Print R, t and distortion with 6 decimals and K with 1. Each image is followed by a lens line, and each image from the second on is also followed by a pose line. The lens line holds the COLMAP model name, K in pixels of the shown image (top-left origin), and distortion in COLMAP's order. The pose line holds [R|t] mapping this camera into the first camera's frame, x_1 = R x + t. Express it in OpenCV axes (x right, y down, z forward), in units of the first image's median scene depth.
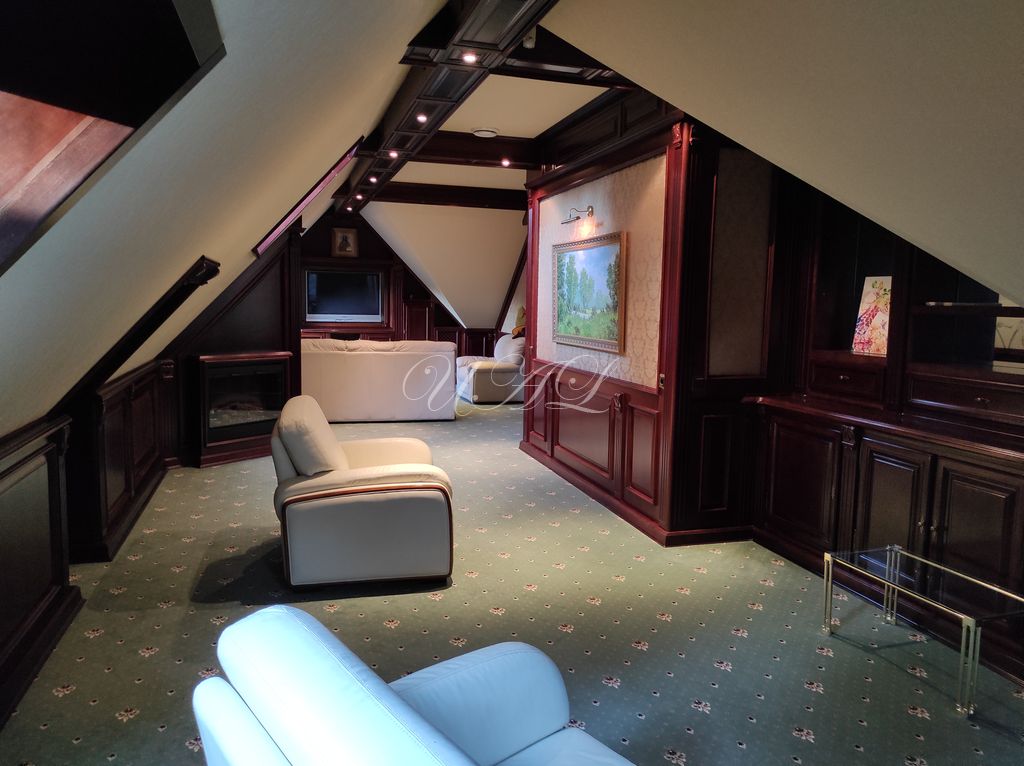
lens RADIAL K [[750.8, 0, 514.9], [0, 750.8, 377.2], [0, 0, 1]] dist [0.053883, -0.044733]
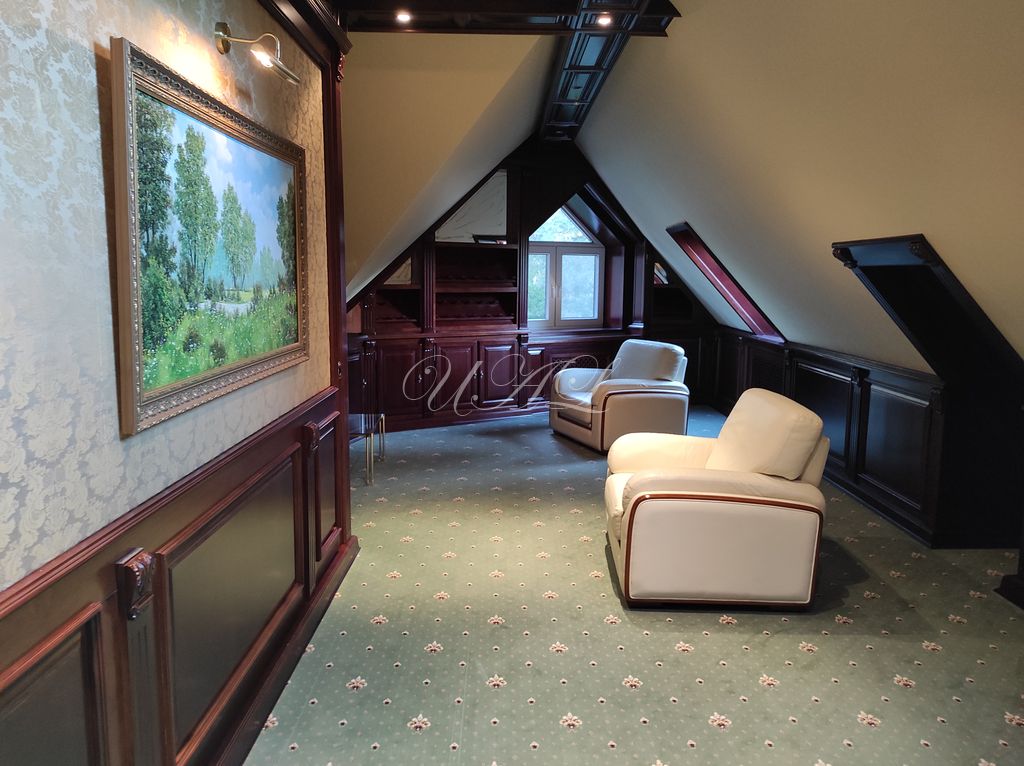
lens RADIAL K [[750.8, 0, 514.9], [0, 750.8, 377.2], [0, 0, 1]] dist [0.053883, -0.044733]
pose [[-0.958816, -0.069048, 0.275506, -0.161996], [-0.000682, 0.970556, 0.240873, -0.144135], [-0.284026, 0.230766, -0.930632, 1.349767]]
